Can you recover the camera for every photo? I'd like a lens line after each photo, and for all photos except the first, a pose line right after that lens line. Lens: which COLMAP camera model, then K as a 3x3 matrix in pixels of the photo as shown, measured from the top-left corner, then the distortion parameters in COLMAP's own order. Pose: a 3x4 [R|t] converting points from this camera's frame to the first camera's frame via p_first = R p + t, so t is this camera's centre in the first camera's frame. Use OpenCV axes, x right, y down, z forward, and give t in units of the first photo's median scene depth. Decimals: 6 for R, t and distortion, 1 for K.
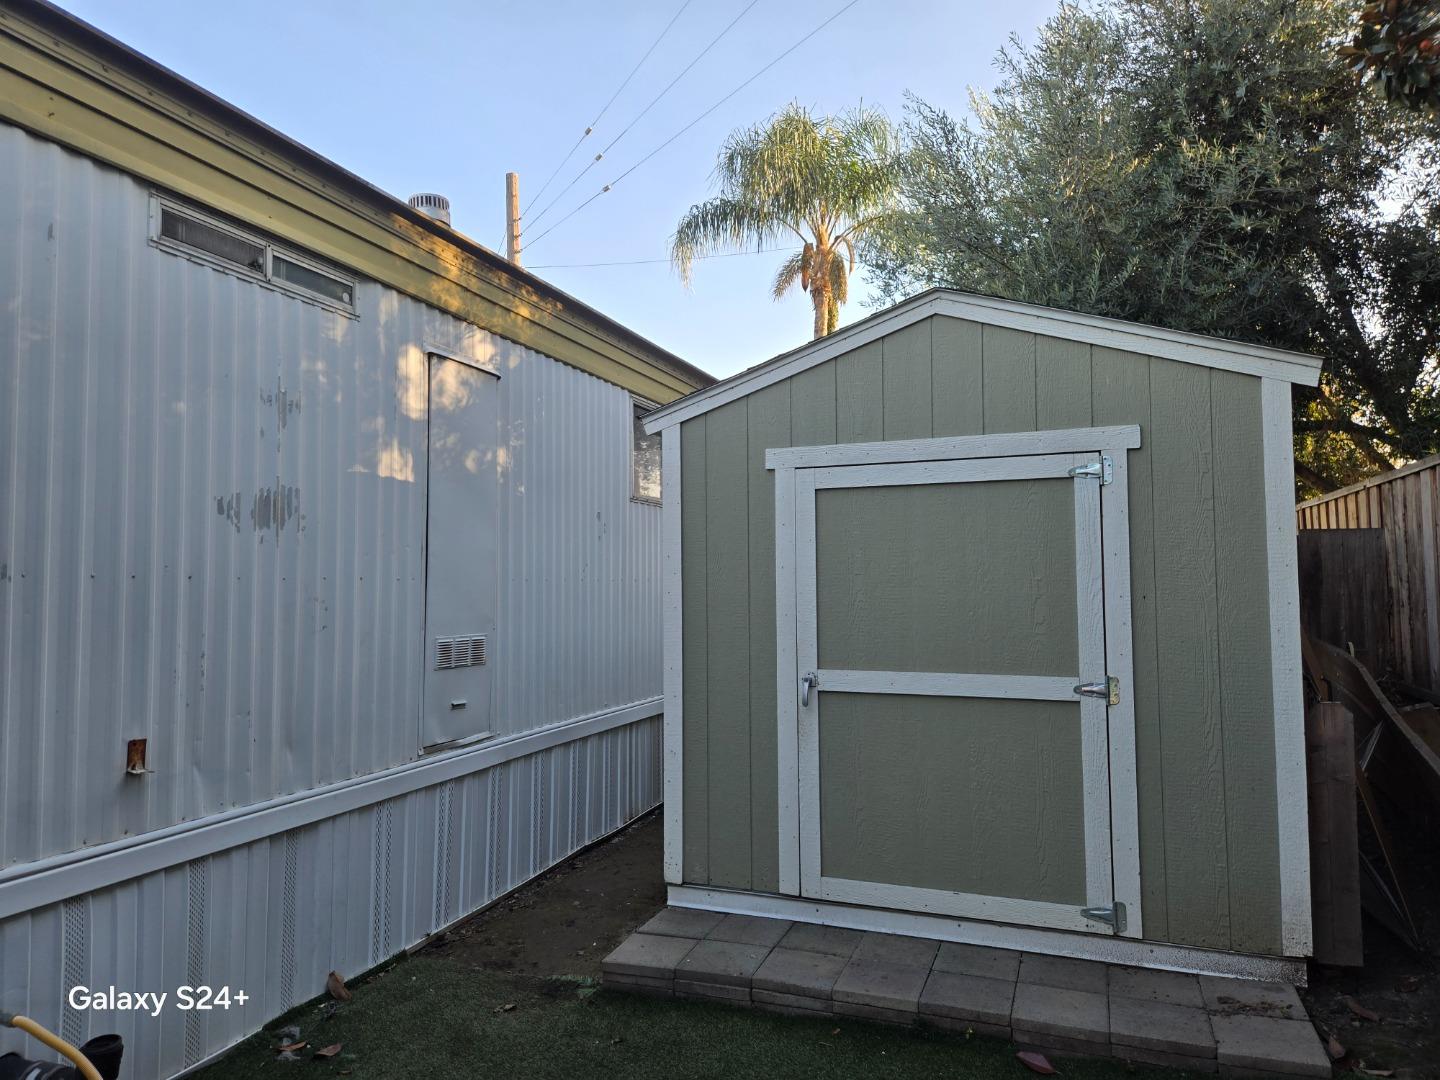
lens RADIAL K [[969.0, 0, 715.7], [0, 969.0, 536.6], [0, 0, 1]] dist [0.049693, -0.027439]
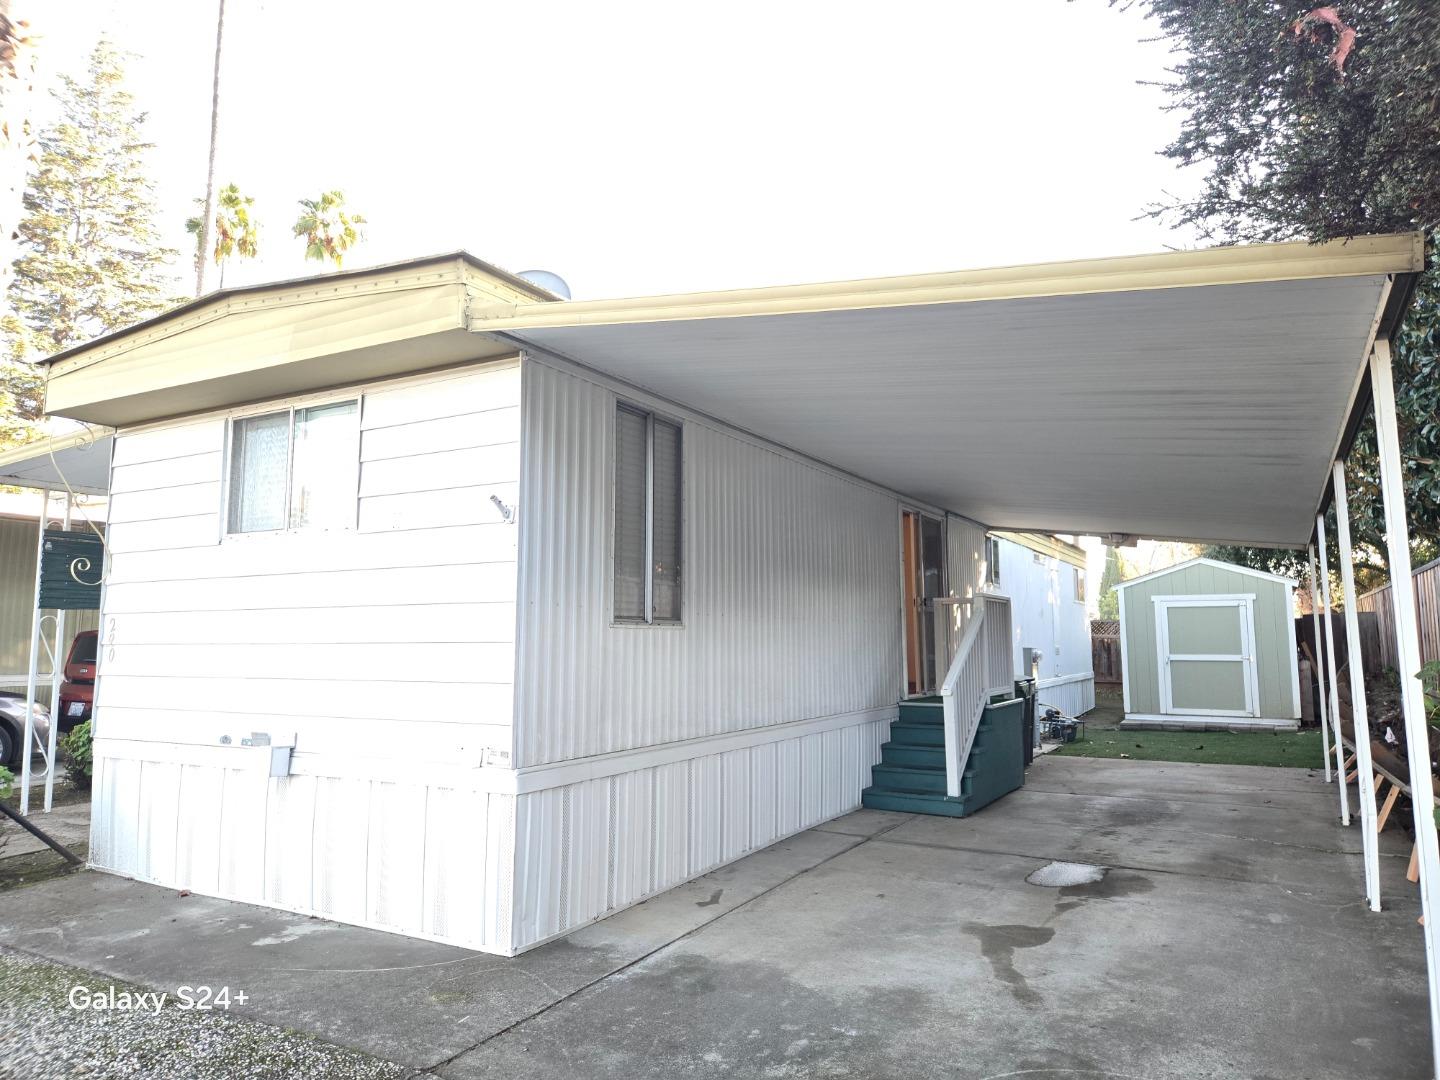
lens RADIAL K [[969.0, 0, 719.9], [0, 969.0, 534.7], [0, 0, 1]] dist [0.049693, -0.027439]
pose [[0.988040, -0.010884, -0.153814, -1.135870], [0.001719, 0.998222, -0.059588, -0.116703], [0.154189, 0.058611, 0.986301, -3.370809]]
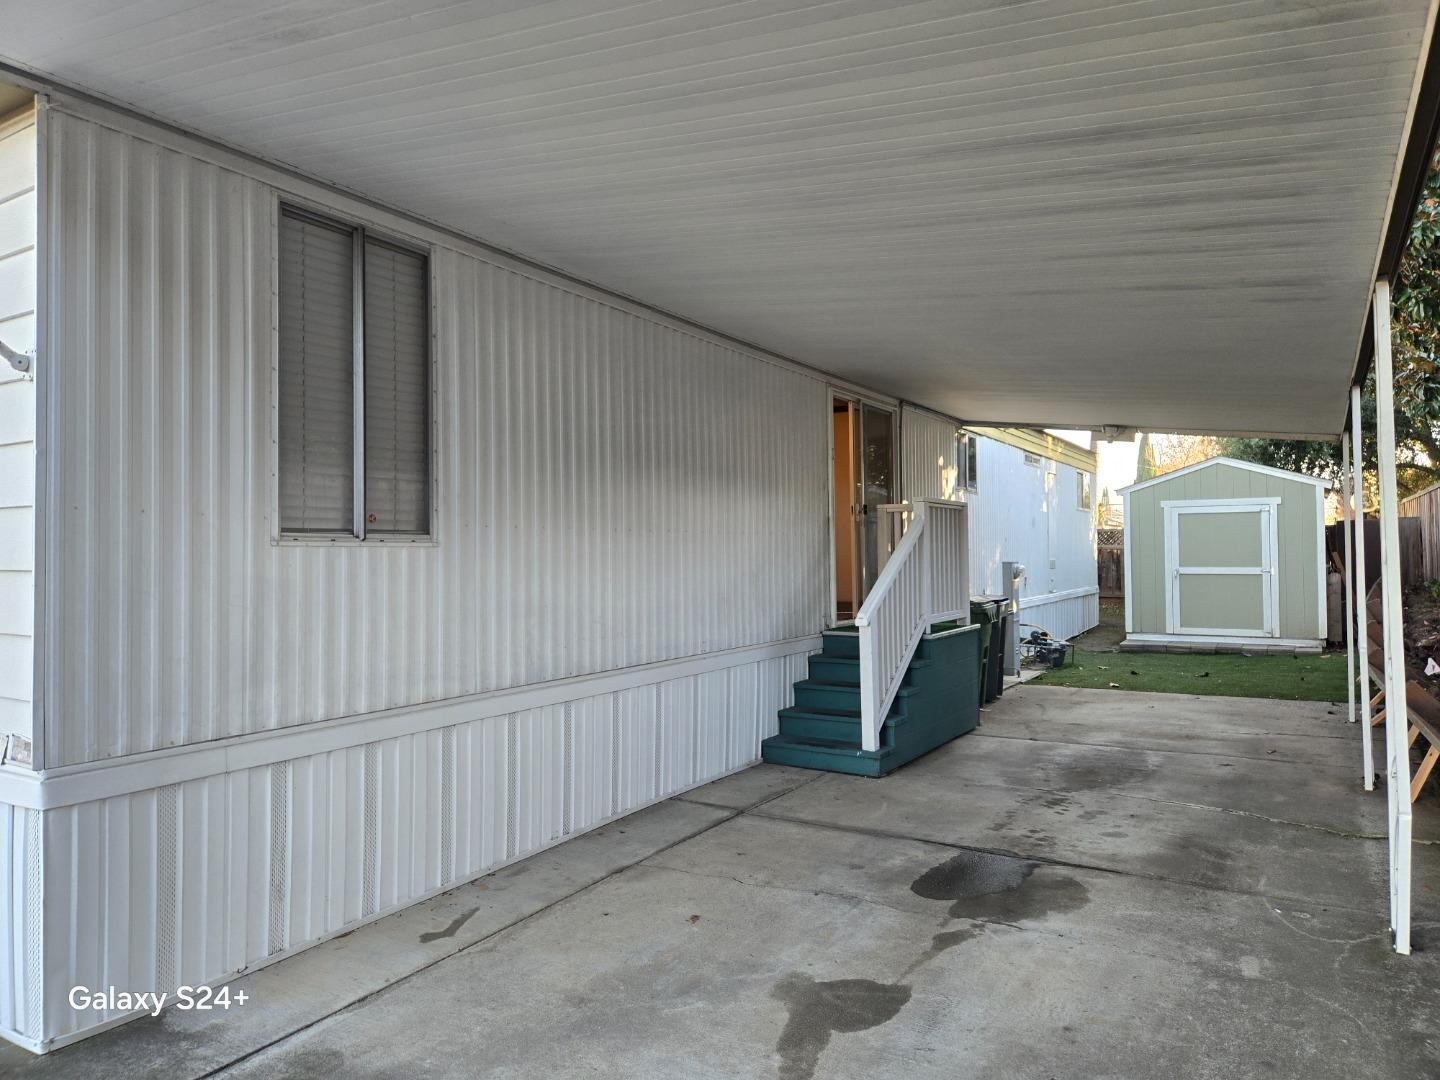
lens RADIAL K [[969.0, 0, 723.4], [0, 969.0, 533.9], [0, 0, 1]] dist [0.049693, -0.027439]
pose [[0.983396, -0.004112, -0.181424, -0.907318], [0.009544, 0.999532, 0.029079, -0.101089], [0.181220, -0.030328, 0.982975, -2.857806]]
